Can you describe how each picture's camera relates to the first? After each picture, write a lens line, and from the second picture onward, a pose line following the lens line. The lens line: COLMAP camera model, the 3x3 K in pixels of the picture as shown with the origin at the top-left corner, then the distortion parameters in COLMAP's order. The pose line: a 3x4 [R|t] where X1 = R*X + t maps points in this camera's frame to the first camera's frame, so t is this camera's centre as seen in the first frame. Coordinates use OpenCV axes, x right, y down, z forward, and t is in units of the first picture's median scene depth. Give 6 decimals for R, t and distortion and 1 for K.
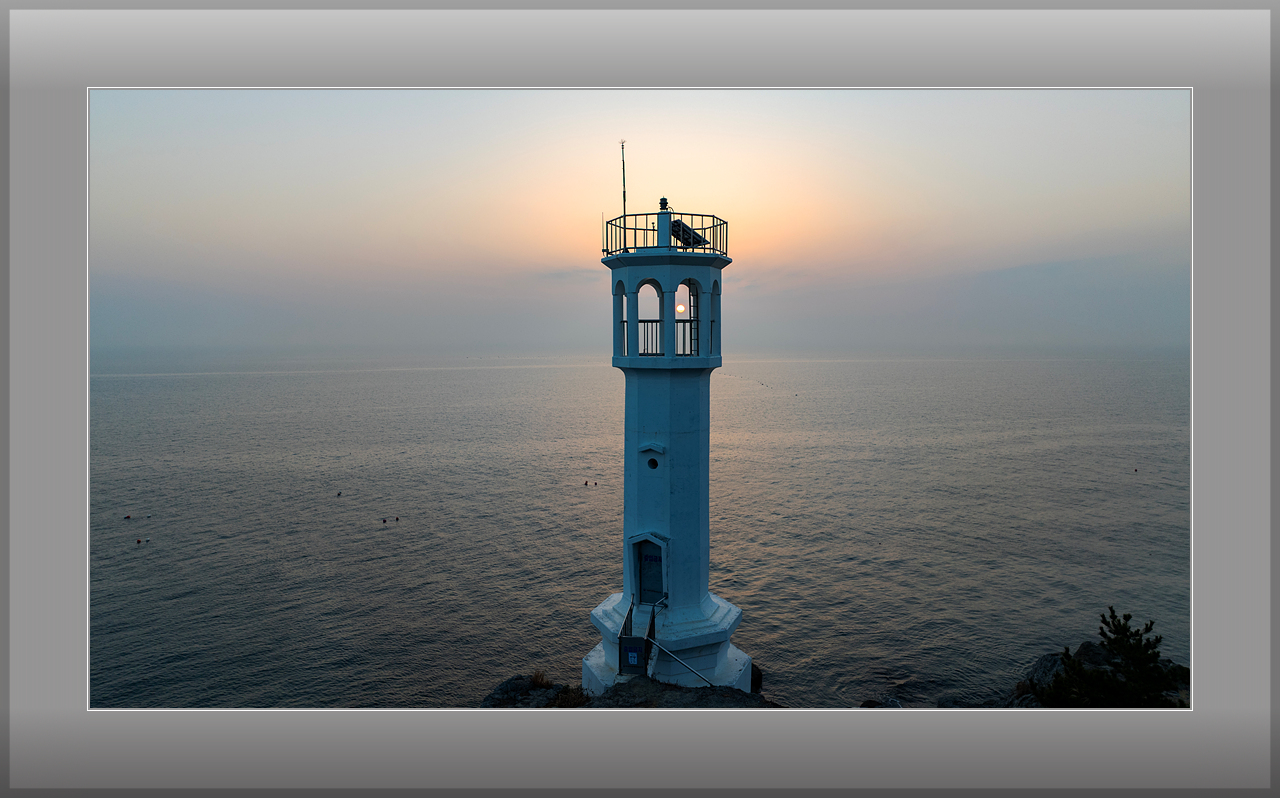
lens RADIAL K [[799.8, 0, 634.7], [0, 799.8, 395.4], [0, 0, 1]] dist [-0.027392, 0.025105]
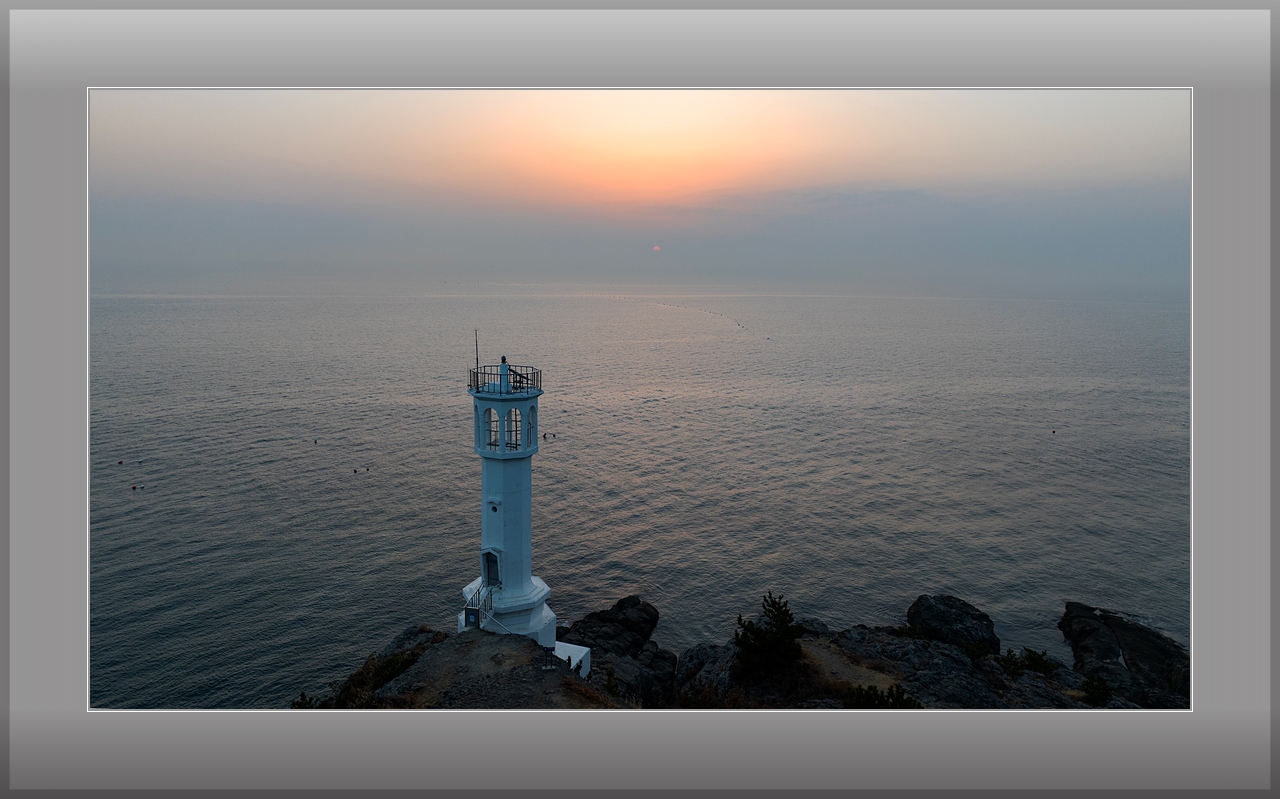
lens RADIAL K [[857.7, 0, 649.2], [0, 857.7, 392.9], [0, 0, 1]] dist [-0.015270, -0.006811]
pose [[0.999530, 0.023139, 0.020096, 0.314331], [-0.024945, 0.995180, 0.094837, -0.351289], [-0.017804, -0.095294, 0.995290, -0.847184]]
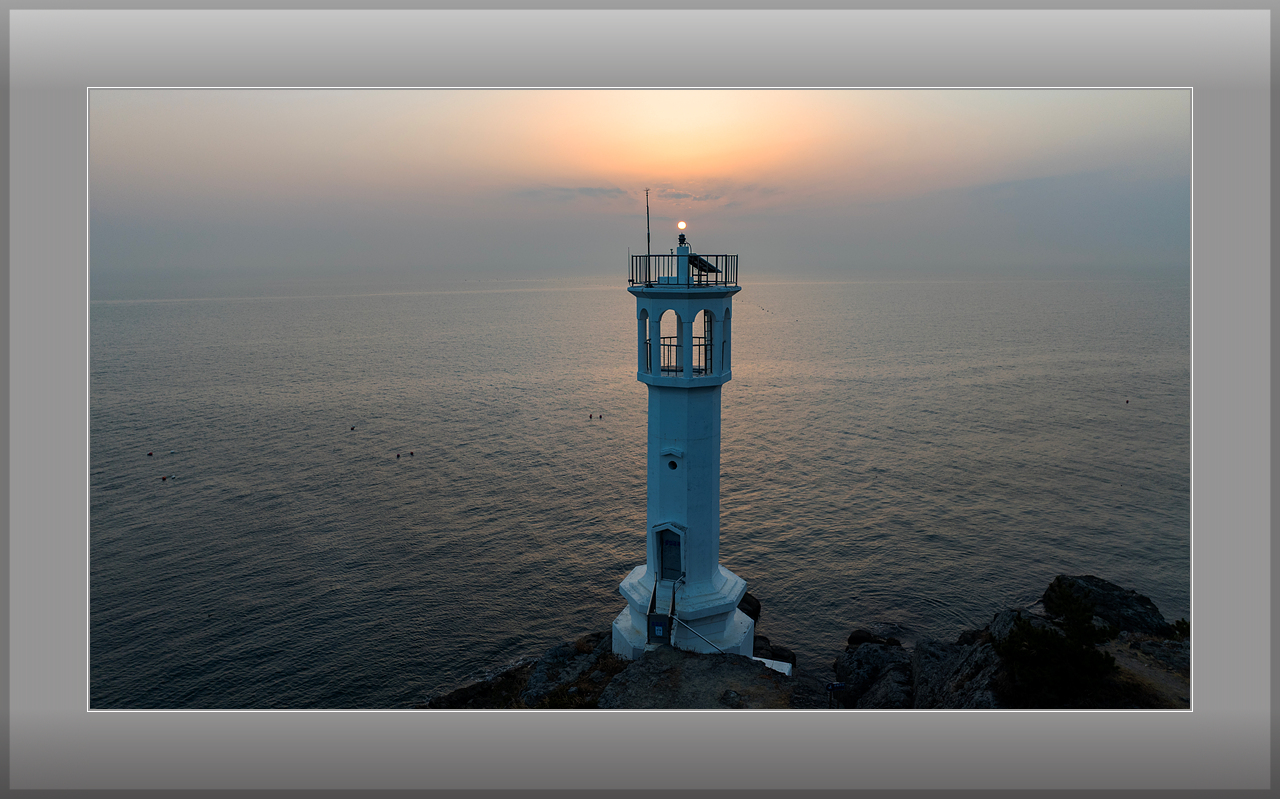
lens RADIAL K [[798.7, 0, 635.1], [0, 798.7, 401.7], [0, 0, 1]] dist [-0.021698, 0.018288]
pose [[0.999990, -0.004215, -0.001121, -0.030573], [0.004311, 0.994345, 0.106112, -0.131048], [0.000668, -0.106116, 0.994354, -0.160102]]
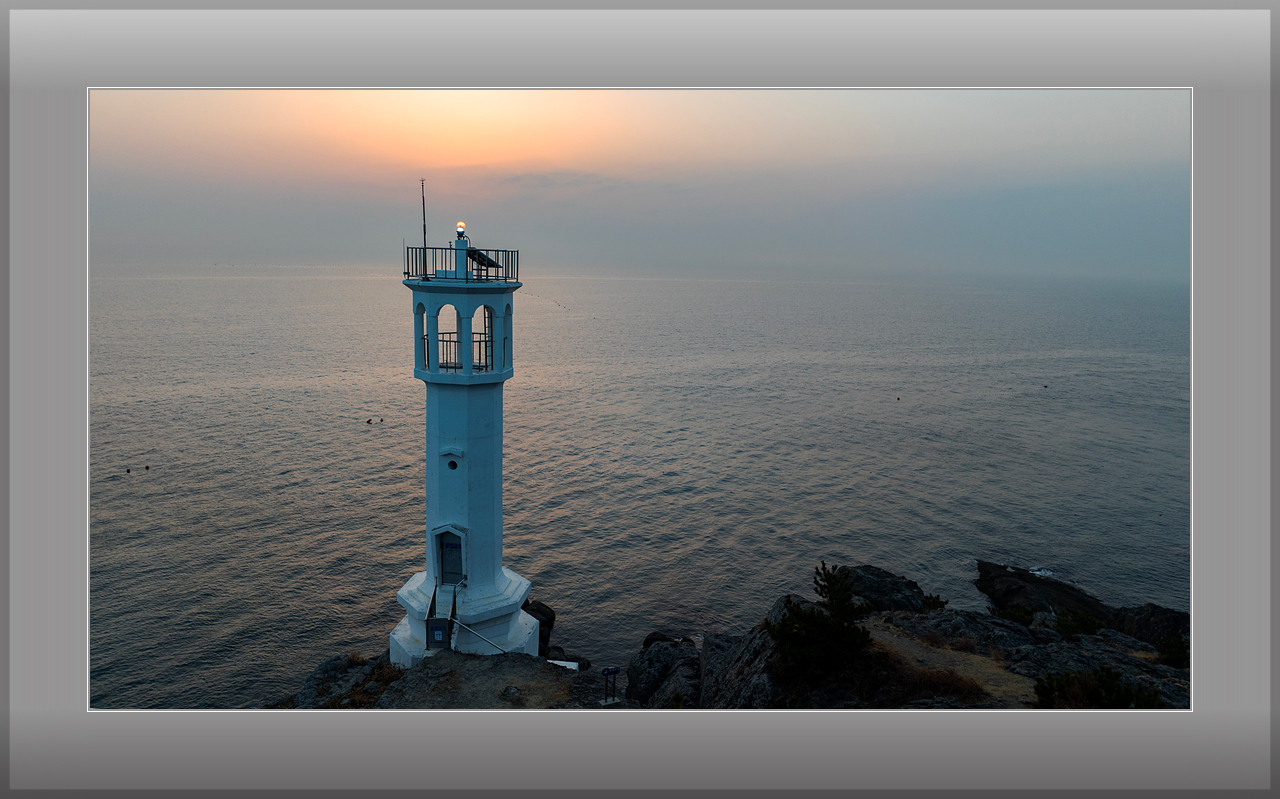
lens RADIAL K [[857.7, 0, 648.5], [0, 857.7, 401.9], [0, 0, 1]] dist [-0.015270, -0.006811]
pose [[0.966949, -0.011705, 0.254700, -0.017119], [-0.014742, 0.994708, 0.101678, -0.130883], [-0.254542, -0.102072, 0.961660, -0.236837]]
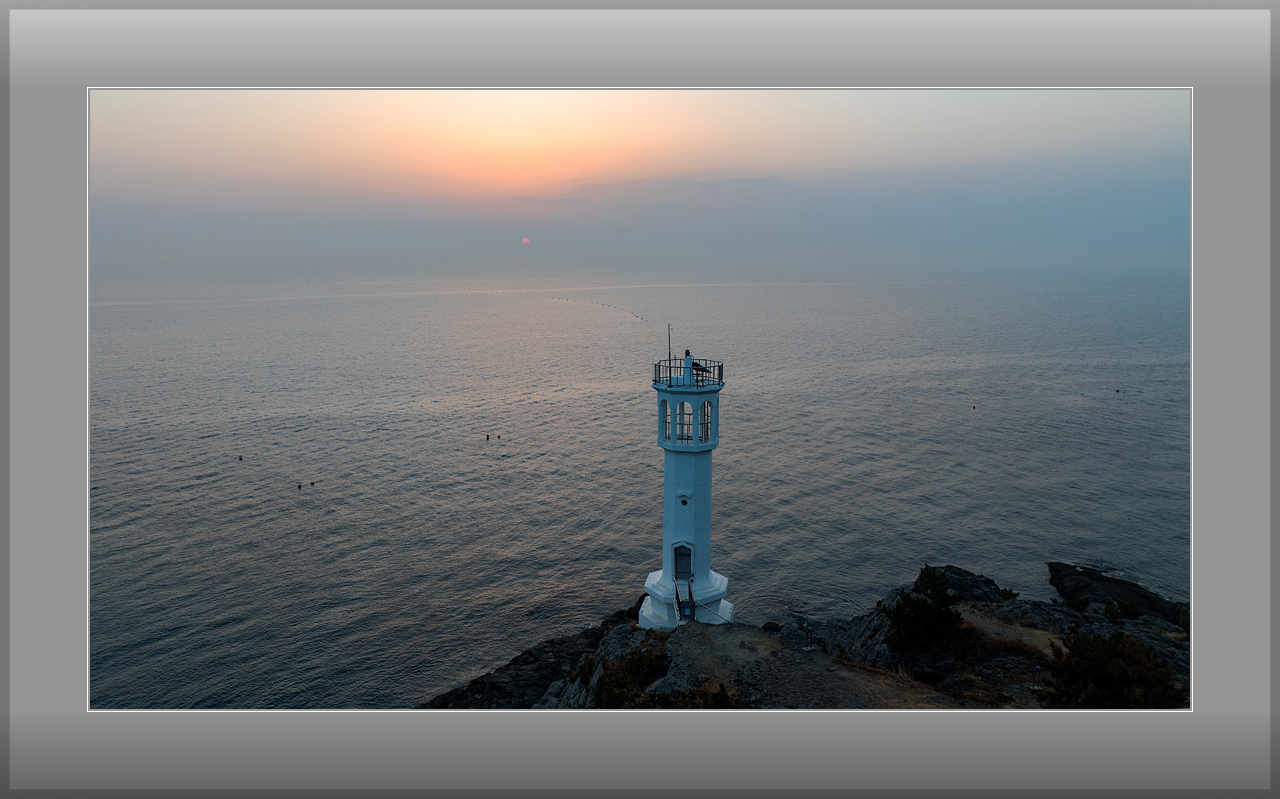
lens RADIAL K [[857.7, 0, 640.0], [0, 857.7, 407.9], [0, 0, 1]] dist [-0.015270, -0.006811]
pose [[0.984900, -0.030203, 0.170470, -0.383656], [0.011748, 0.994055, 0.108247, -0.323688], [-0.172726, -0.104610, 0.979399, -0.803152]]
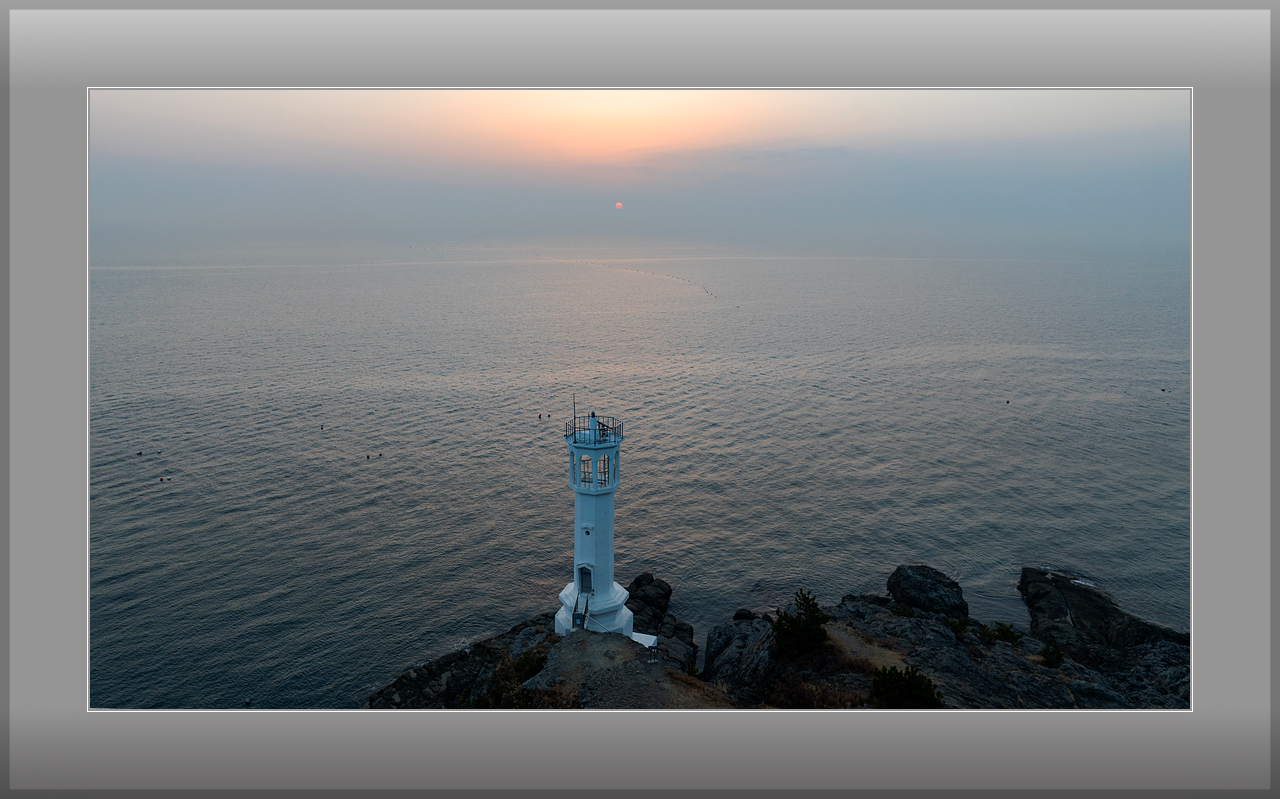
lens RADIAL K [[857.7, 0, 644.8], [0, 857.7, 386.8], [0, 0, 1]] dist [-0.015270, -0.006811]
pose [[0.997642, 0.003742, 0.068533, 0.016203], [-0.013564, 0.989569, 0.143419, -0.646993], [-0.067281, -0.144010, 0.987286, -1.275525]]
